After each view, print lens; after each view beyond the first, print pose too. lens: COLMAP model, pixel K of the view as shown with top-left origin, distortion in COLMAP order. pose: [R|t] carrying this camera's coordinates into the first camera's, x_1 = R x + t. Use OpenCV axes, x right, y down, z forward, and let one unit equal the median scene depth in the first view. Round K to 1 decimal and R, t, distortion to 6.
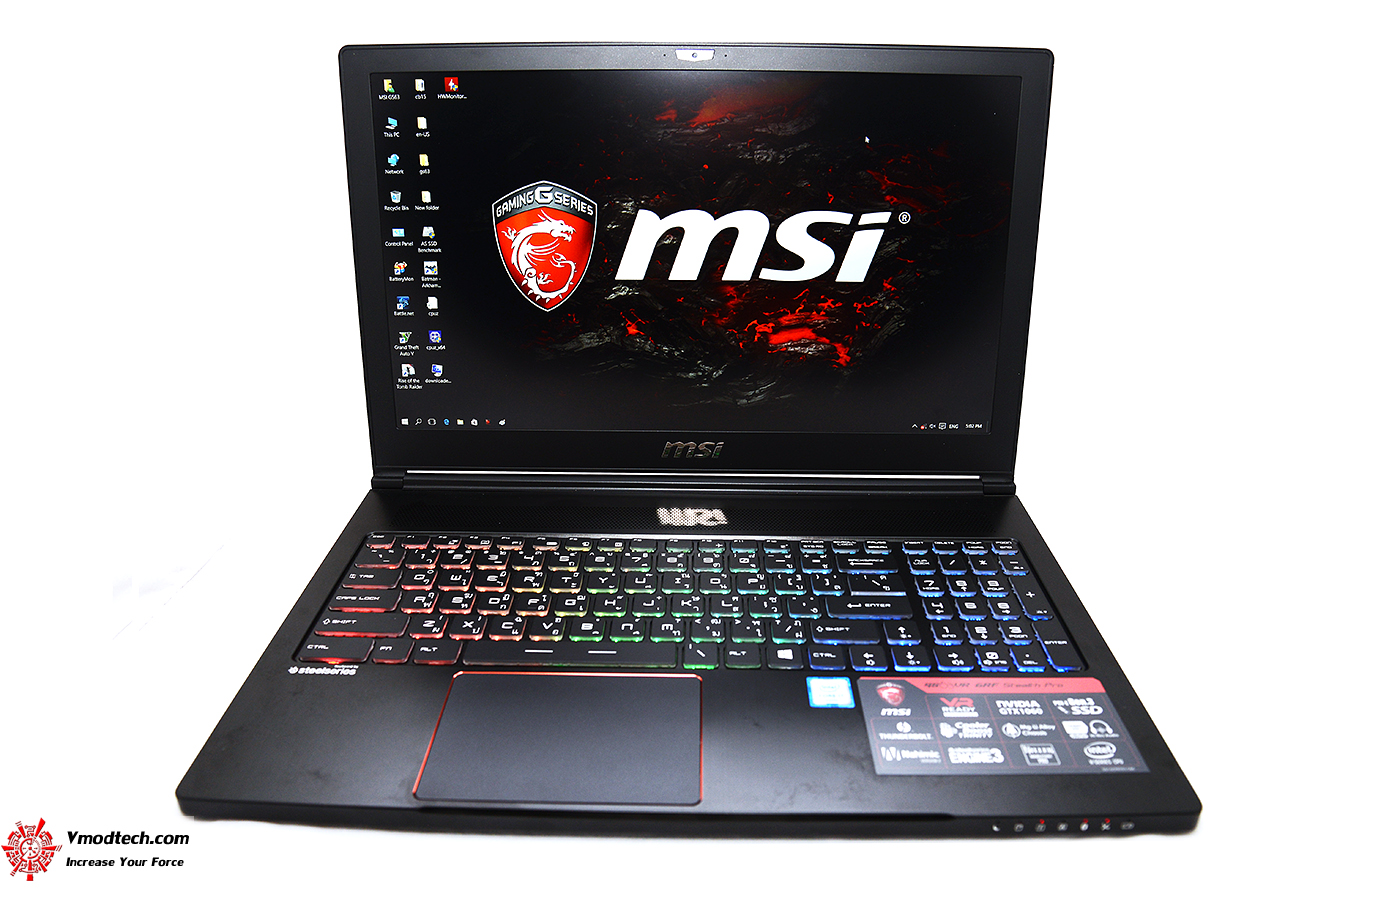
lens RADIAL K [[913.4, 0, 686.9], [0, 913.4, 461.7], [0, 0, 1]] dist [-0.081462, -0.001221]
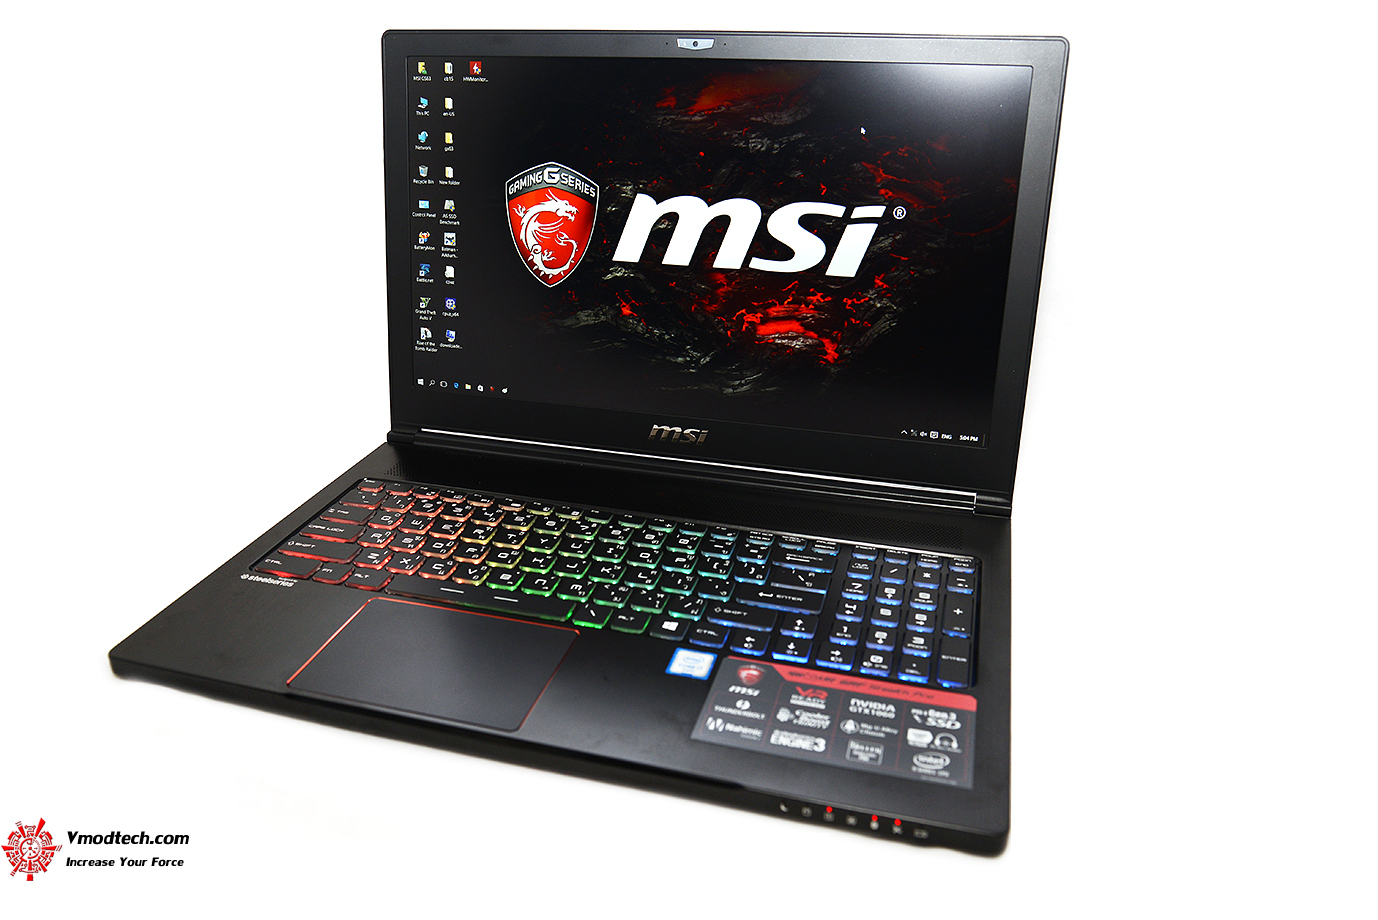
lens RADIAL K [[1021.5, 0, 681.1], [0, 1021.5, 464.4], [0, 0, 1]] dist [-0.047626, -0.004234]
pose [[0.965302, 0.105451, -0.238898, 0.335209], [-0.111775, 0.993648, -0.013040, 0.040437], [0.236005, 0.039290, 0.970957, -0.105484]]
